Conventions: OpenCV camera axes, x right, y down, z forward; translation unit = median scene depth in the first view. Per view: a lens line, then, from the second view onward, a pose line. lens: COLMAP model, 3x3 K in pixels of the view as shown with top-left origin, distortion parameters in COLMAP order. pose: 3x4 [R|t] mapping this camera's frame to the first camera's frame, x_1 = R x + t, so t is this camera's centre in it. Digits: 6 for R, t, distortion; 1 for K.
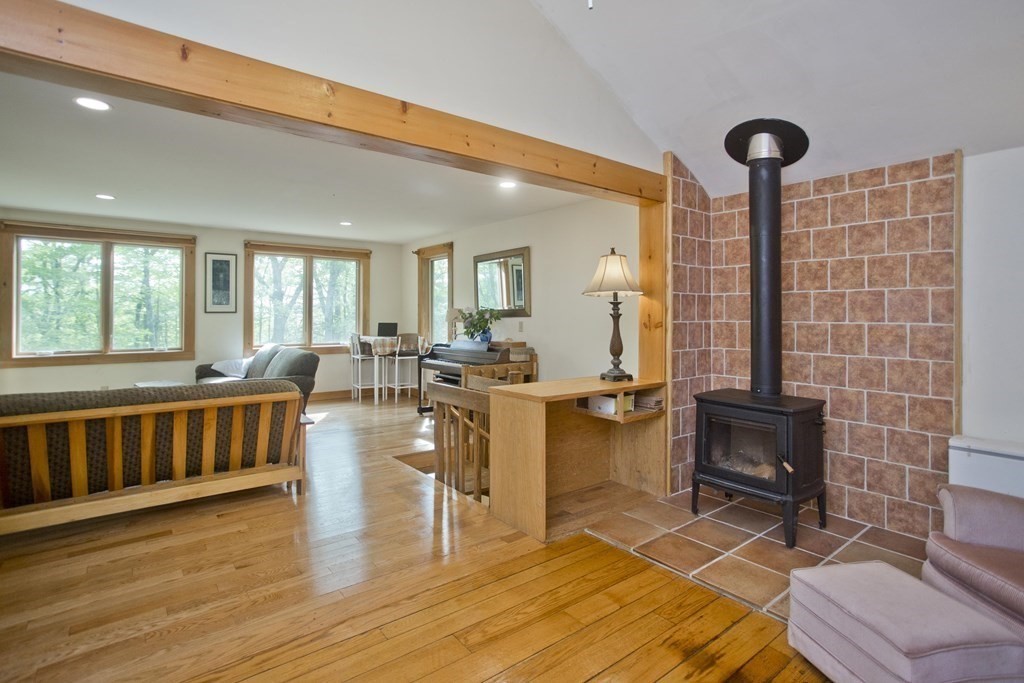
lens RADIAL K [[493.5, 0, 487.9], [0, 493.5, 309.4], [0, 0, 1]] dist [-0.030546, 0.014168]
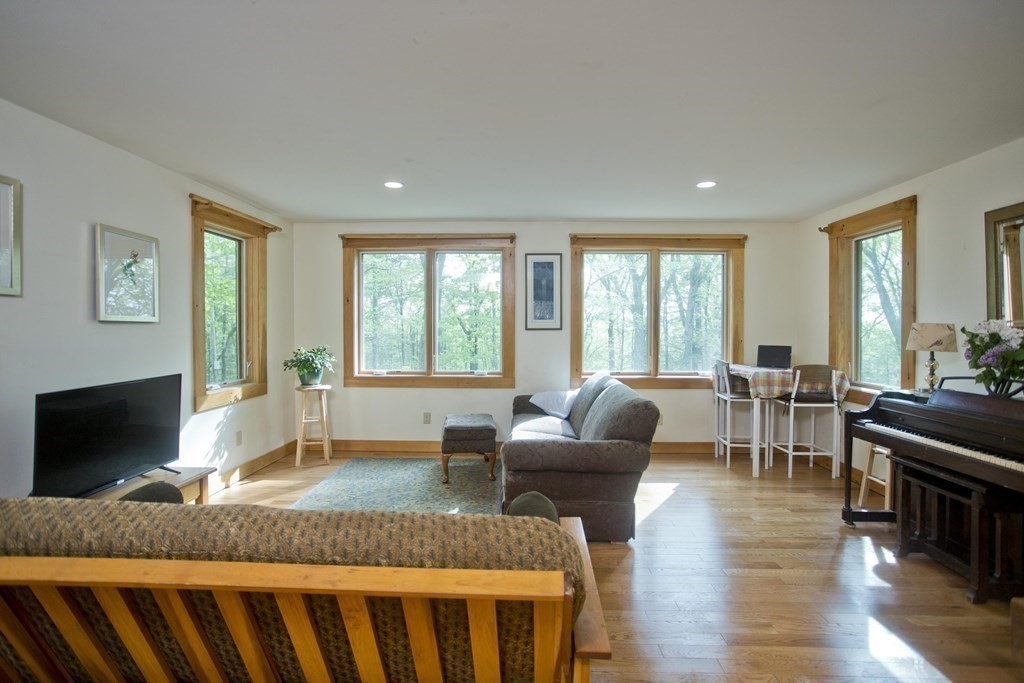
lens RADIAL K [[493.5, 0, 532.3], [0, 493.5, 337.8], [0, 0, 1]] dist [-0.030546, 0.014168]
pose [[0.812865, 0.012026, -0.582328, -0.200045], [0.007266, 0.999500, 0.030783, -0.007837], [0.582407, -0.029254, 0.812371, 0.694350]]
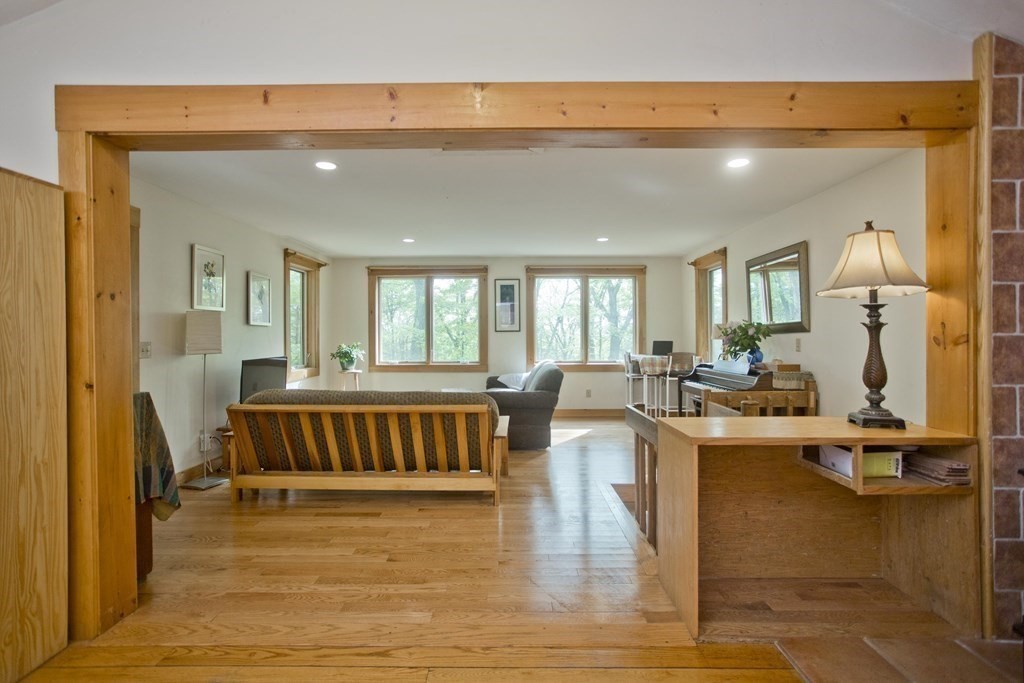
lens RADIAL K [[493.5, 0, 506.9], [0, 493.5, 332.0], [0, 0, 1]] dist [-0.030546, 0.014168]
pose [[0.798635, -0.009152, -0.601746, 0.259009], [0.012289, 0.999924, 0.001102, 0.014381], [0.601690, -0.008275, 0.798687, 0.199043]]
